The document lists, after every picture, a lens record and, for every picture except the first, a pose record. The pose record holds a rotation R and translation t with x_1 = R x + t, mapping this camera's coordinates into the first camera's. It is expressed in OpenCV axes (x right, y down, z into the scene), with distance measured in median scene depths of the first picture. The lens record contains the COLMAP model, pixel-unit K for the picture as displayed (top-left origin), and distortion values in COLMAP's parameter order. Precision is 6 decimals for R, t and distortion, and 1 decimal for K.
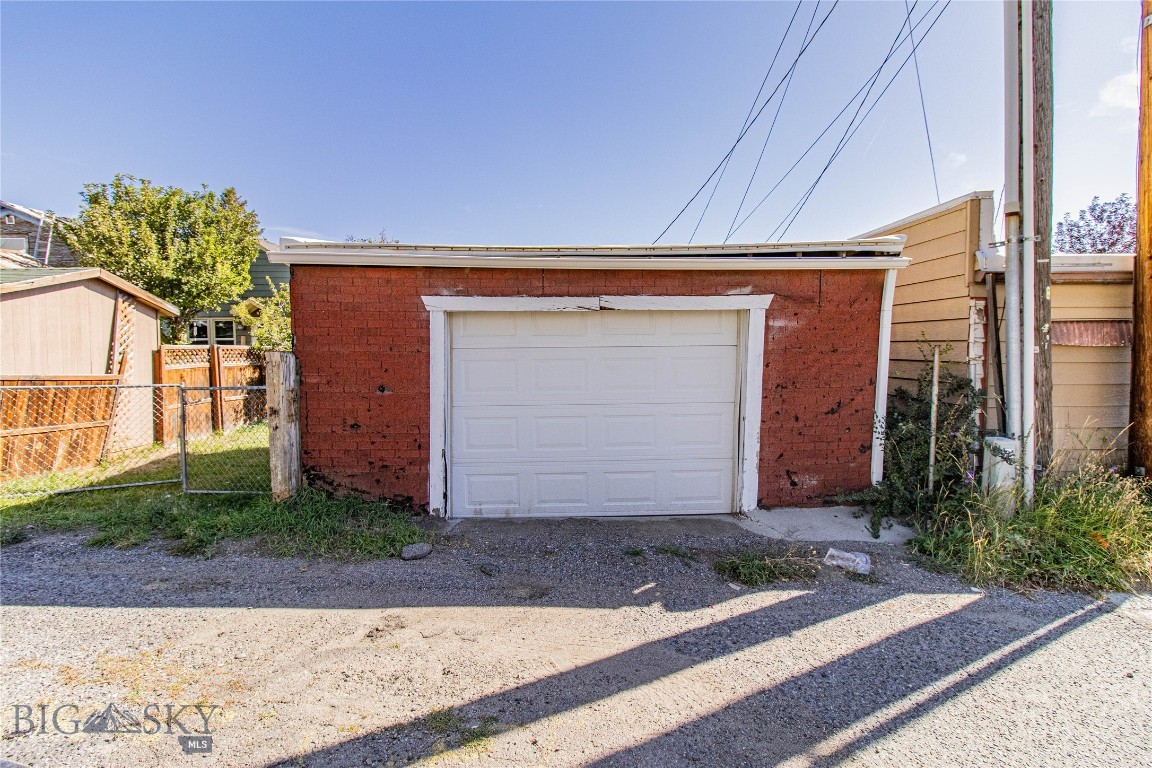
lens RADIAL K [[549.2, 0, 574.9], [0, 549.2, 364.0], [0, 0, 1]] dist [0.002542, 0.000312]
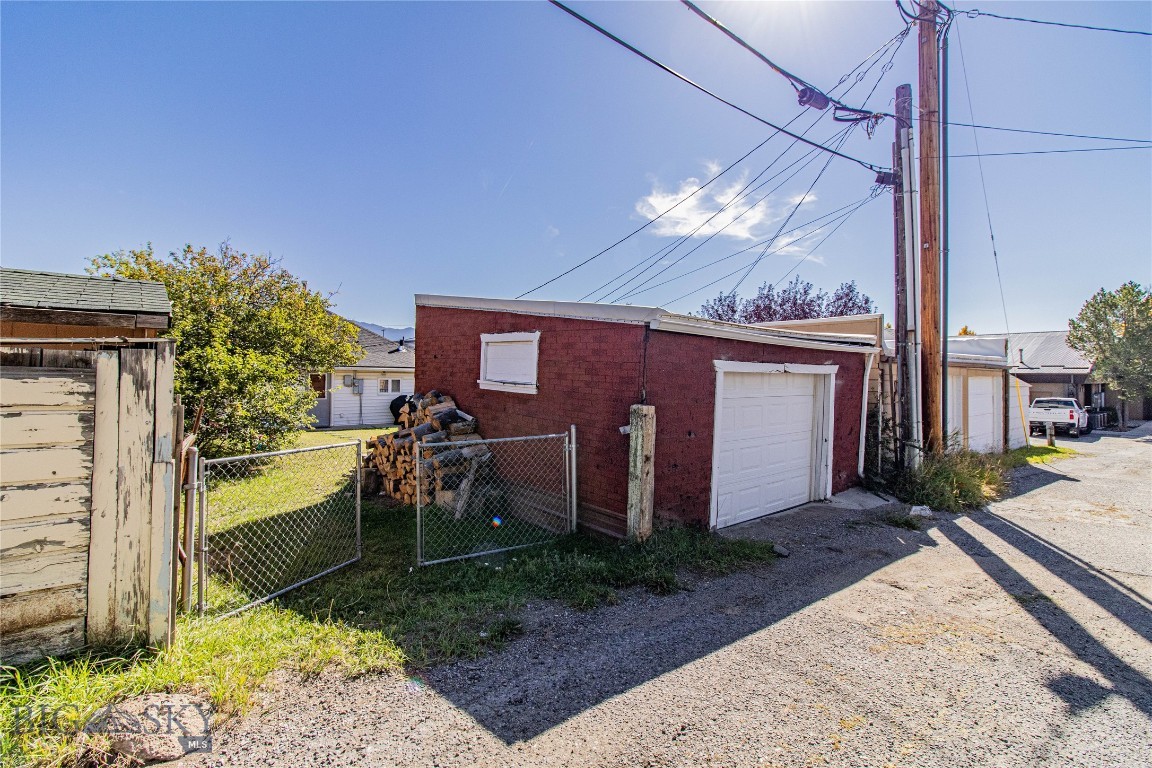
lens RADIAL K [[535.8, 0, 574.0], [0, 535.8, 368.9], [0, 0, 1]] dist [-0.001208, -0.000341]
pose [[0.783632, 0.023622, 0.620776, -1.305569], [0.002607, 0.999143, -0.041310, -0.050217], [-0.621220, 0.033991, 0.782899, 0.221761]]
